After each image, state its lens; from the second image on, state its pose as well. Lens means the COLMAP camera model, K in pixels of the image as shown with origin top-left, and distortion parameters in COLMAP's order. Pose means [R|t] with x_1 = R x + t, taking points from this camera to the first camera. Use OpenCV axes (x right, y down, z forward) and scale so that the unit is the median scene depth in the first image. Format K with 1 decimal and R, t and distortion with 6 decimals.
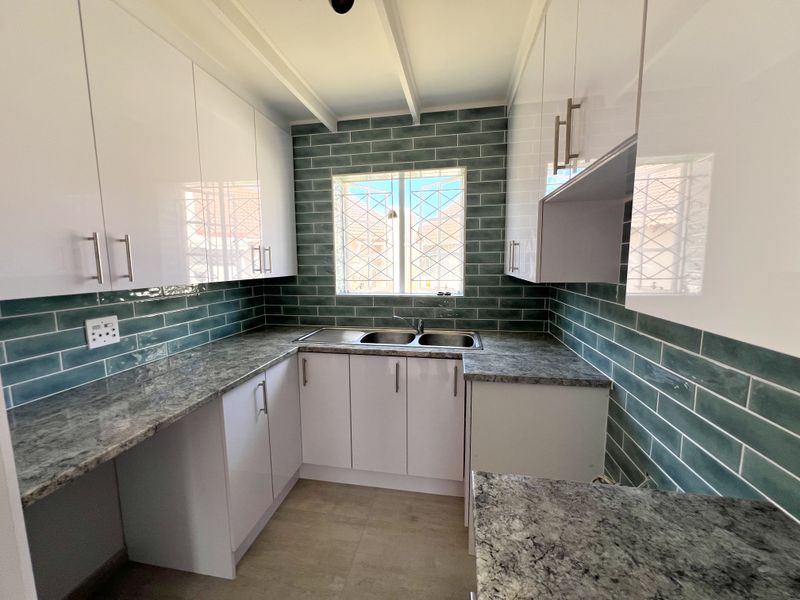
lens RADIAL K [[318.5, 0, 401.2], [0, 318.5, 300.8], [0, 0, 1]] dist [-0.002776, 0.000722]
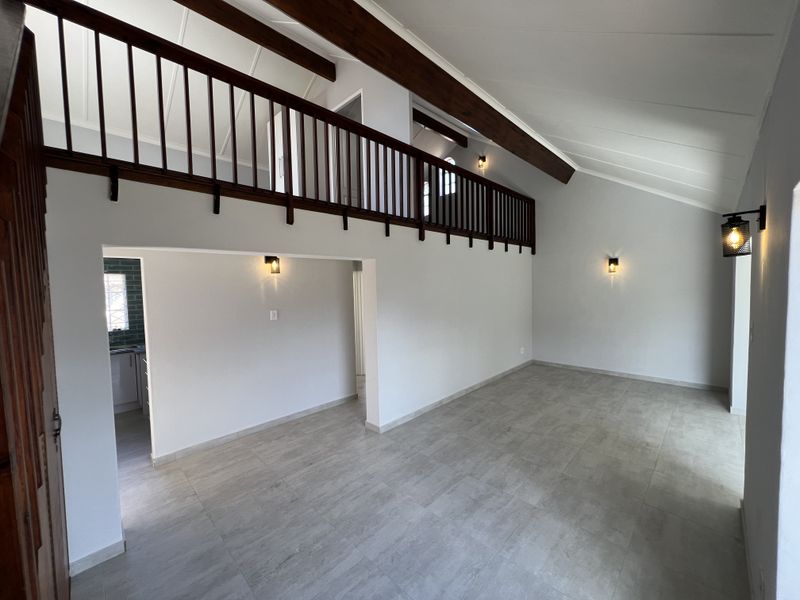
lens RADIAL K [[318.5, 0, 399.7], [0, 318.5, 303.1], [0, 0, 1]] dist [-0.002776, 0.000722]
pose [[0.569189, -0.046439, 0.820894, -0.560027], [0.117103, 0.992804, -0.025032, 0.082236], [-0.813825, 0.110377, 0.570531, -1.895831]]
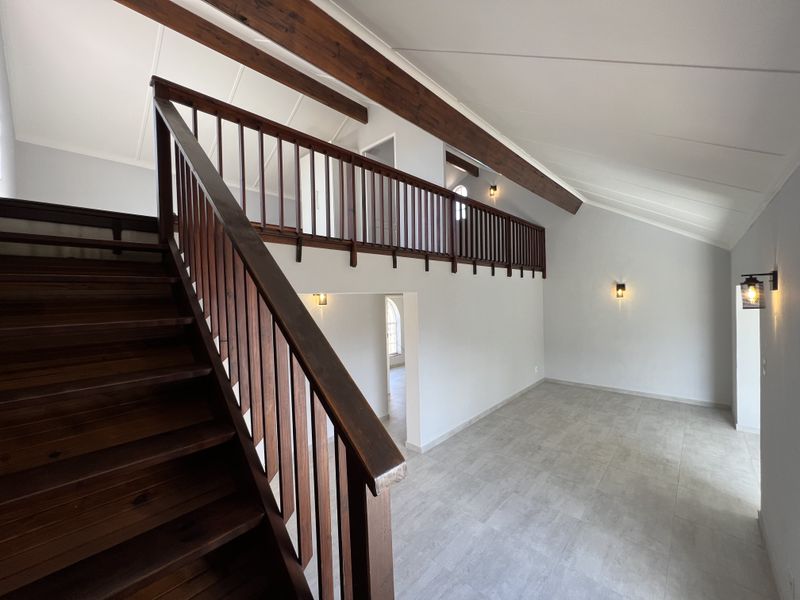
lens RADIAL K [[318.5, 0, 399.6], [0, 318.5, 303.0], [0, 0, 1]] dist [-0.002776, 0.000722]
pose [[0.549516, -0.018651, 0.835275, -1.031849], [0.120397, 0.991084, -0.057077, -0.141263], [-0.826763, 0.131929, 0.546862, -1.692600]]
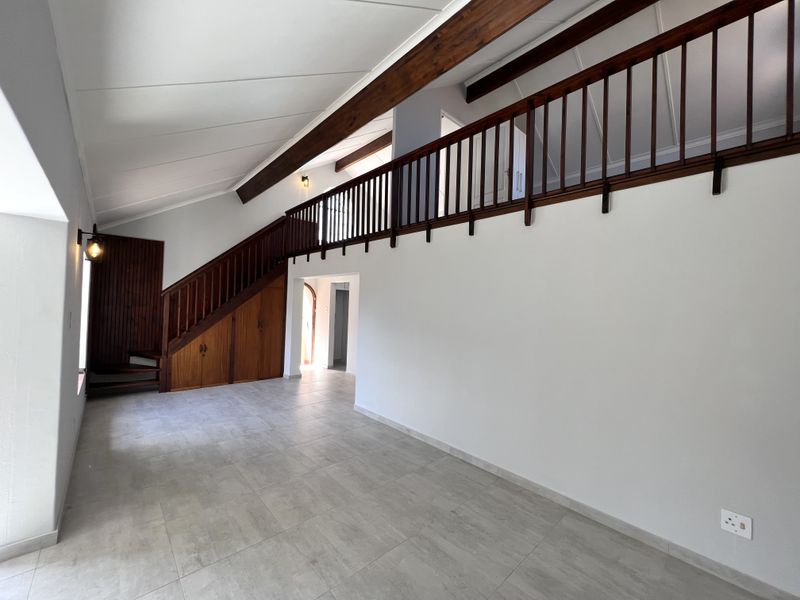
lens RADIAL K [[318.5, 0, 399.0], [0, 318.5, 301.1], [0, 0, 1]] dist [-0.002776, 0.000722]
pose [[0.793519, 0.031499, -0.607730, 4.214646], [-0.117809, 0.987719, -0.102630, 0.252710], [0.597033, 0.153035, 0.787484, -2.717994]]
